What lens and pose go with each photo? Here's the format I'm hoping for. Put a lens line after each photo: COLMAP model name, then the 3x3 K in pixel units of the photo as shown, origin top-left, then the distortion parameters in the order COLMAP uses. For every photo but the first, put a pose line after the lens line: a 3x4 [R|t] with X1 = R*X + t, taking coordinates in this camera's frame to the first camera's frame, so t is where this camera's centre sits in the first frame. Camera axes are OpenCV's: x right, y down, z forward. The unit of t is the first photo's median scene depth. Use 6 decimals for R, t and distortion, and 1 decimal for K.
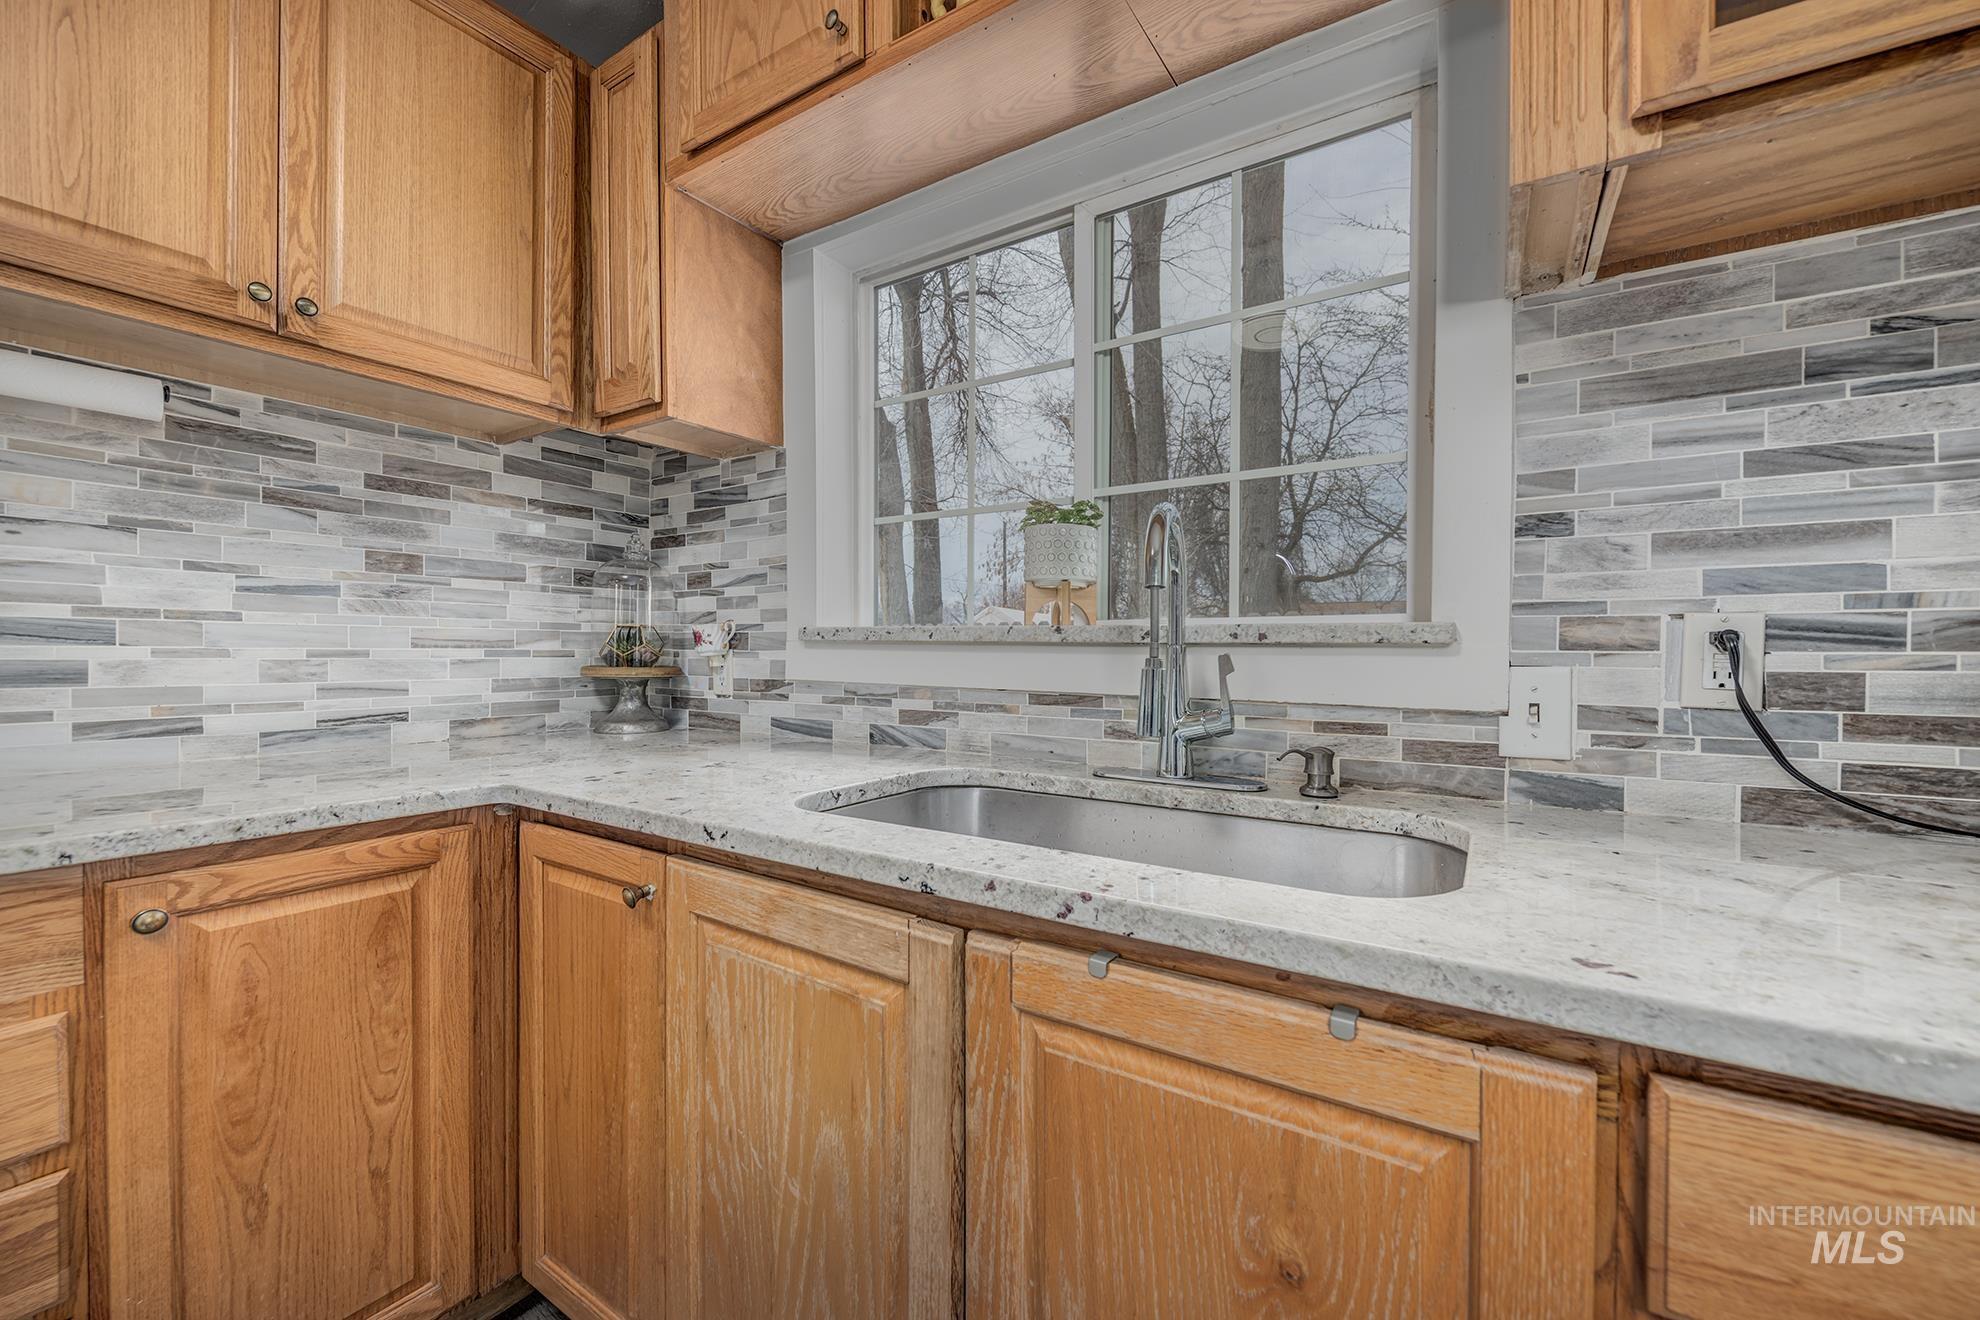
lens RADIAL K [[715.2, 0, 1001.8], [0, 715.2, 663.4], [0, 0, 1]] dist [-0.005737, -0.000295]
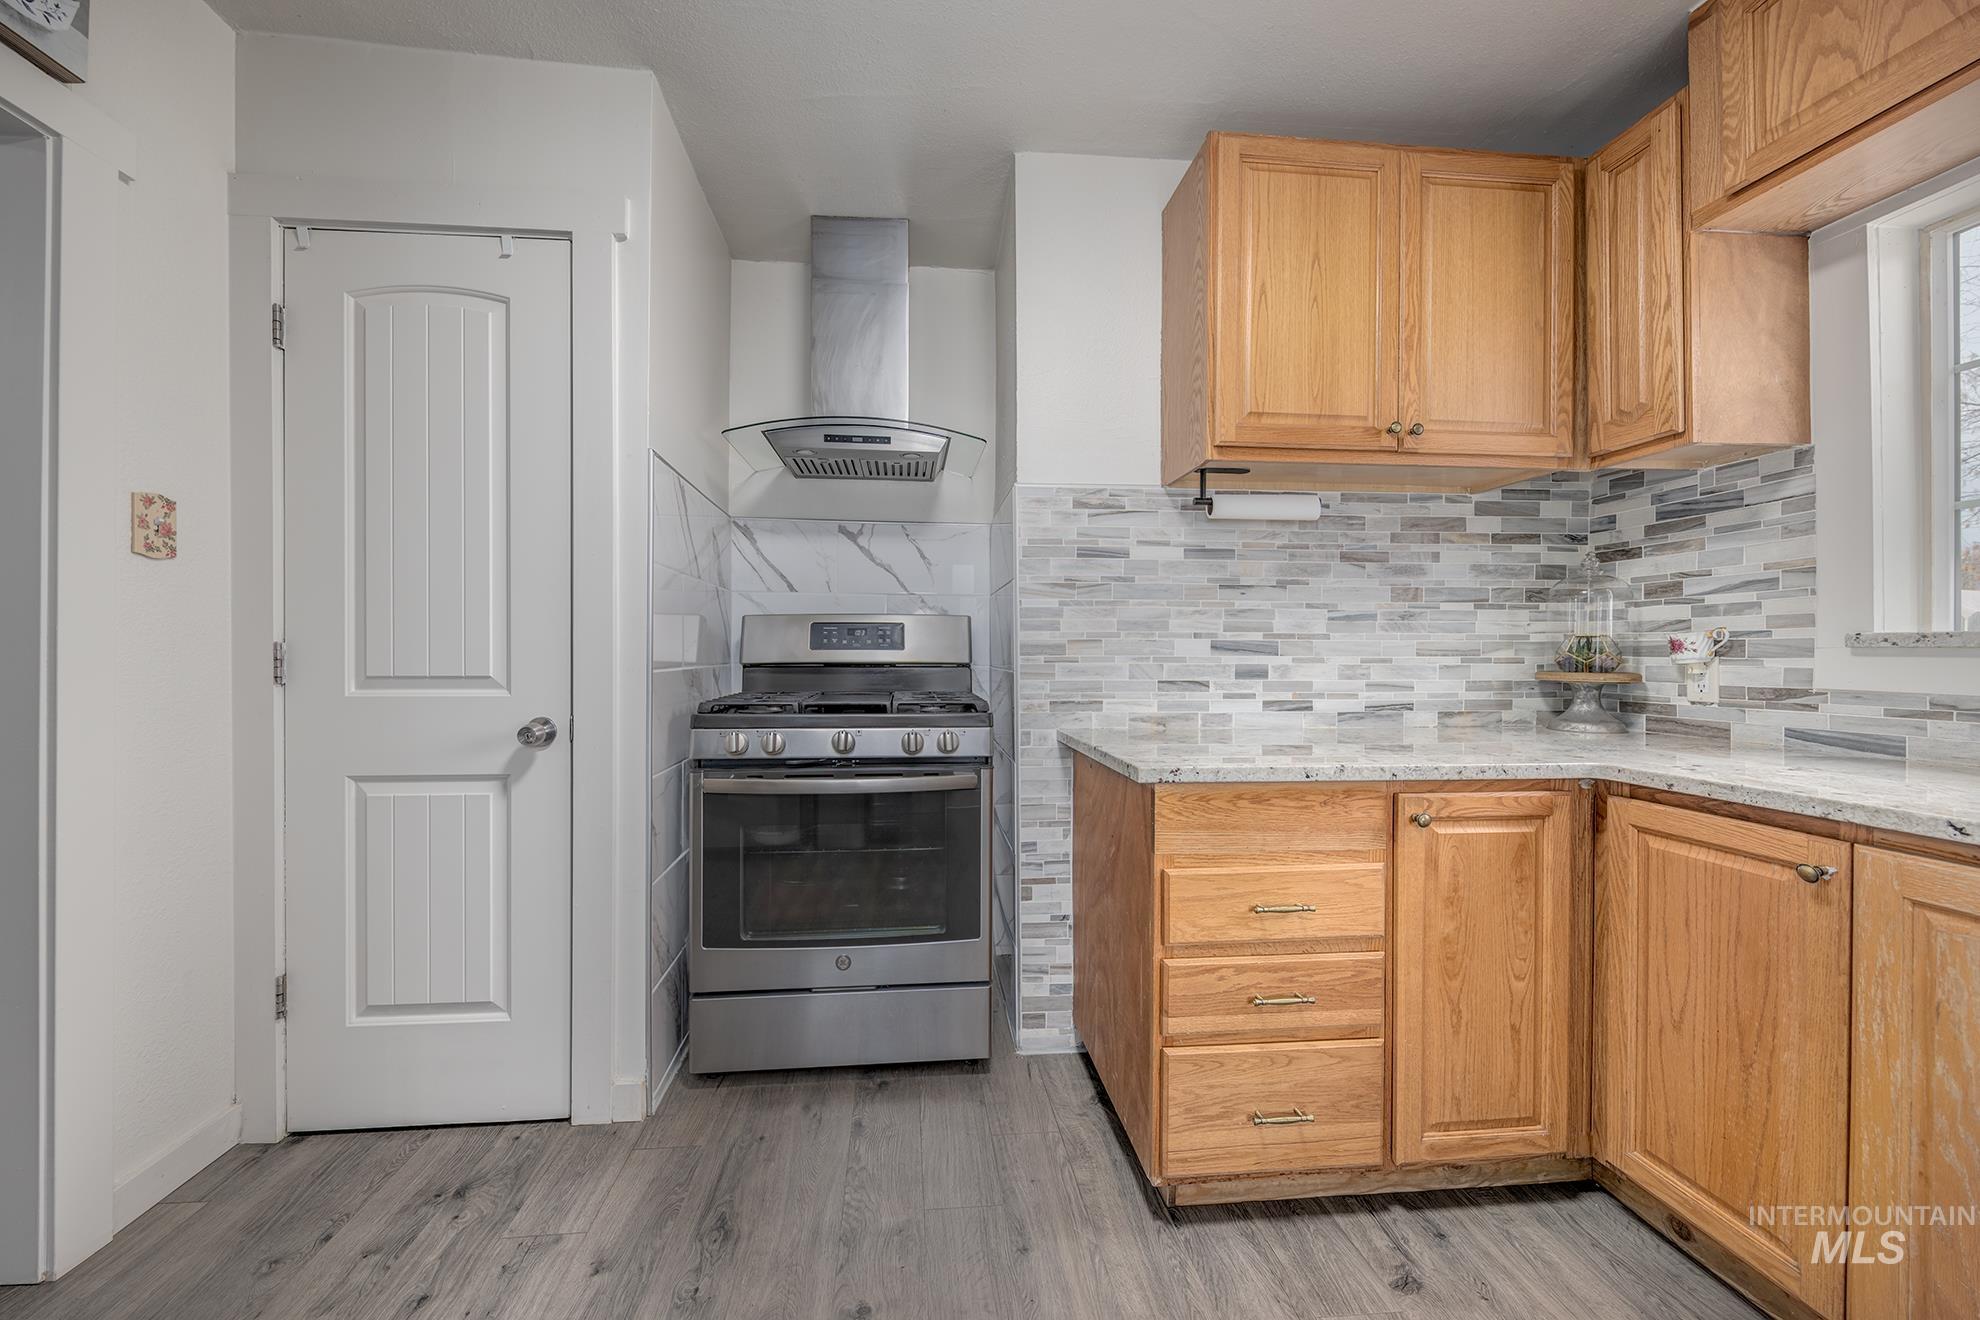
lens RADIAL K [[705.8, 0, 998.7], [0, 705.8, 656.8], [0, 0, 1]] dist [-0.005097, -0.001499]
pose [[0.630414, -0.001770, -0.776257, -0.343423], [-0.010268, 0.999891, -0.010619, 0.001688], [0.776192, 0.014665, 0.630327, -0.542555]]
